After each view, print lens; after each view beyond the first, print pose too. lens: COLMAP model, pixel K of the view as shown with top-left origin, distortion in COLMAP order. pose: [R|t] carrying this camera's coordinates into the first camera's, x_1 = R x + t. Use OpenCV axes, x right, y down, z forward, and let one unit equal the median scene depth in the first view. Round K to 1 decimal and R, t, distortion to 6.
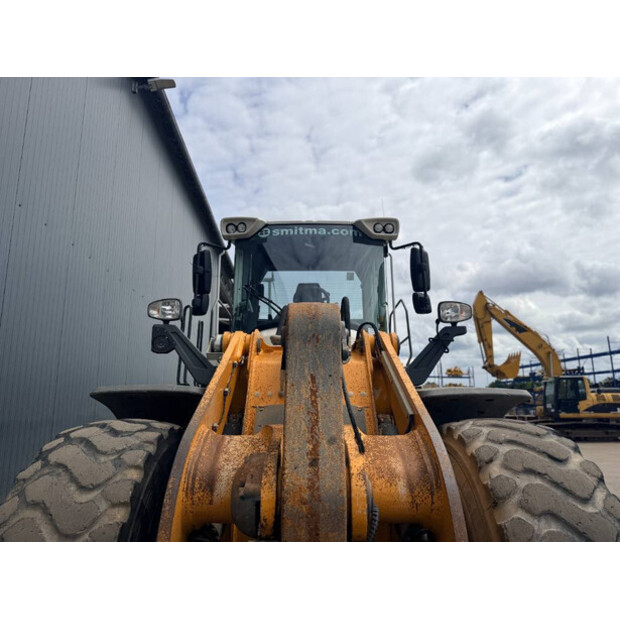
lens RADIAL K [[431.7, 0, 310.0], [0, 431.7, 310.0], [0, 0, 1]] dist [0.068814, -0.083487]
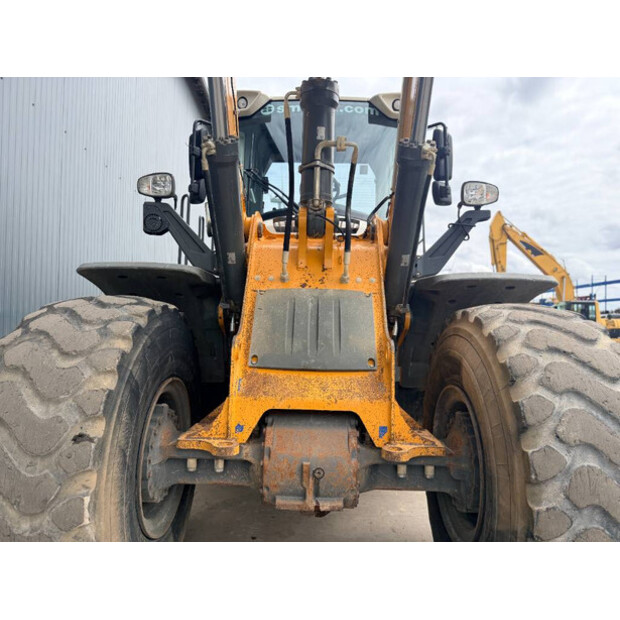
lens RADIAL K [[435.1, 0, 310.4], [0, 435.1, 306.9], [0, 0, 1]] dist [0.068821, -0.085855]
pose [[0.999560, 0.024329, -0.016961, 0.005709], [-0.021128, 0.985483, 0.168455, 0.065497], [0.020813, -0.168023, 0.985563, 0.050565]]
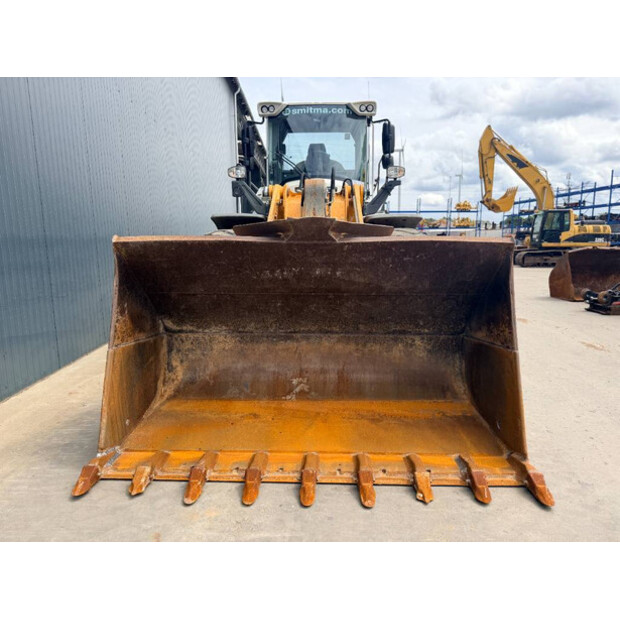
lens RADIAL K [[414.6, 0, 310.0], [0, 414.6, 310.0], [0, 0, 1]] dist [0.058899, -0.068948]
pose [[0.999482, 0.007423, -0.031306, 0.026851], [0.004859, 0.927046, 0.374917, -0.087349], [0.031805, -0.374875, 0.926530, -0.613903]]
